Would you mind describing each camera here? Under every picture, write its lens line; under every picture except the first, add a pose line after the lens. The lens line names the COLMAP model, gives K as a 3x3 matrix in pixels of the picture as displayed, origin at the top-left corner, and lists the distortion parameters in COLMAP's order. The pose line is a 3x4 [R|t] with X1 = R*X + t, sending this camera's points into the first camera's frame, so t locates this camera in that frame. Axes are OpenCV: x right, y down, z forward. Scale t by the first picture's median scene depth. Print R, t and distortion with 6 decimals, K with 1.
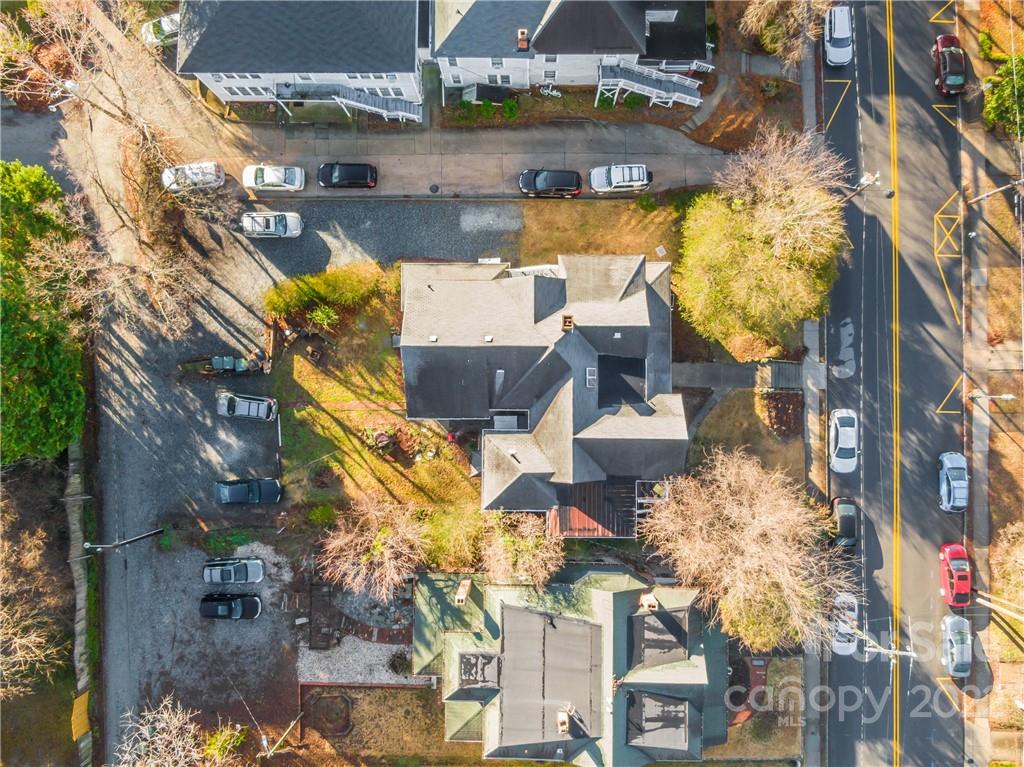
lens RADIAL K [[718.9, 0, 524.7], [0, 718.9, 361.7], [0, 0, 1]] dist [0.010196, -0.011806]
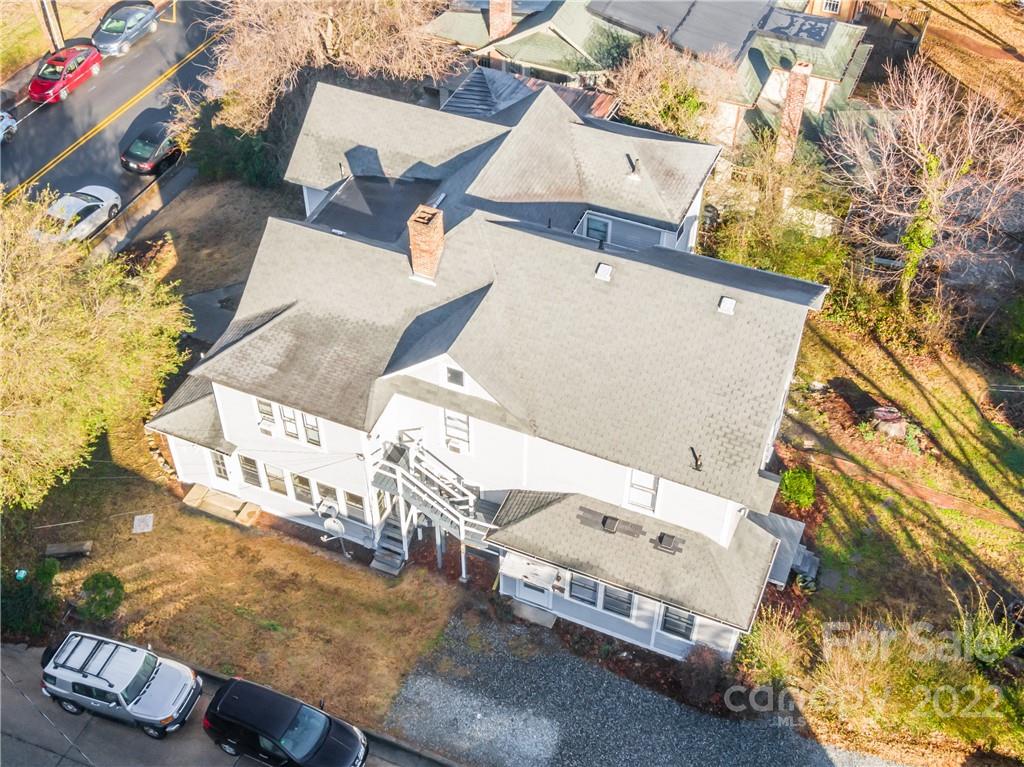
lens RADIAL K [[1196.7, 0, 476.3], [0, 1196.7, 413.5], [0, 0, 1]] dist [0.012294, 0.000000]
pose [[-0.913831, -0.277661, 0.296339, -0.182686], [0.406059, -0.634238, 0.657919, -0.499122], [0.005271, 0.721559, 0.692333, 0.462530]]
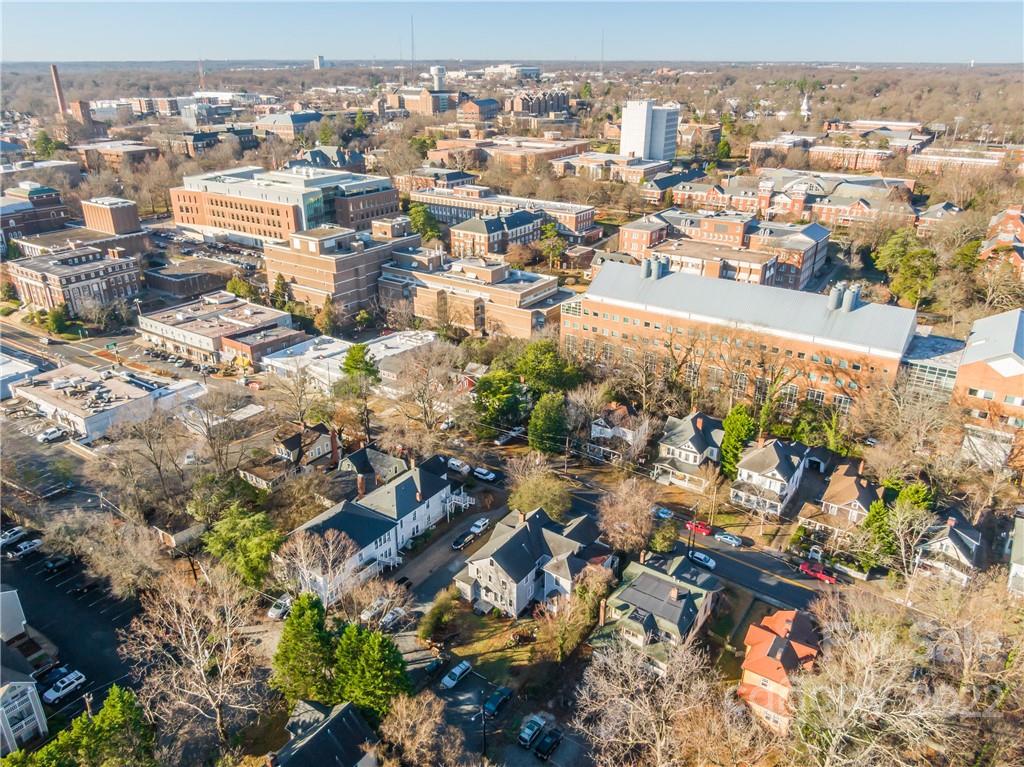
lens RADIAL K [[718.9, 0, 511.2], [0, 718.9, 375.1], [0, 0, 1]] dist [0.010196, -0.011806]
pose [[0.562544, -0.312742, 0.765334, -1.422319], [0.825603, 0.261594, -0.499948, 0.853781], [-0.043852, 0.913105, 0.405359, -0.384940]]
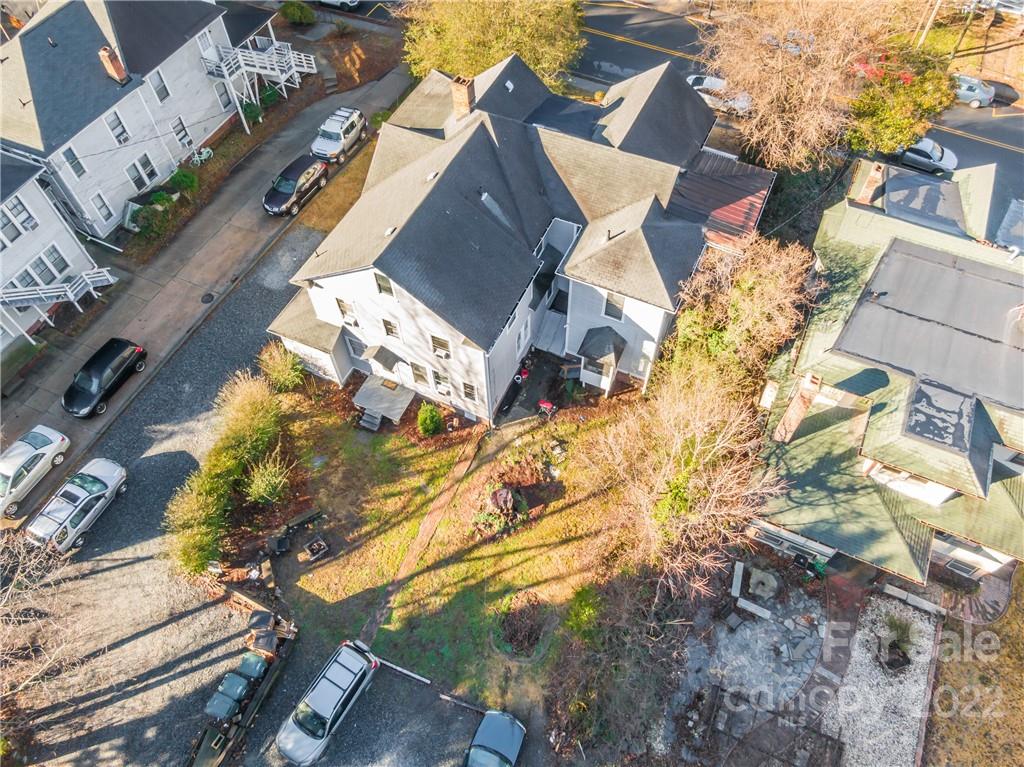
lens RADIAL K [[718.9, 0, 514.9], [0, 718.9, 385.9], [0, 0, 1]] dist [0.010196, -0.011806]
pose [[0.415064, -0.757061, 0.504560, -0.417008], [0.909240, 0.364493, -0.201065, 0.199917], [-0.031690, 0.542221, 0.839638, 0.452684]]
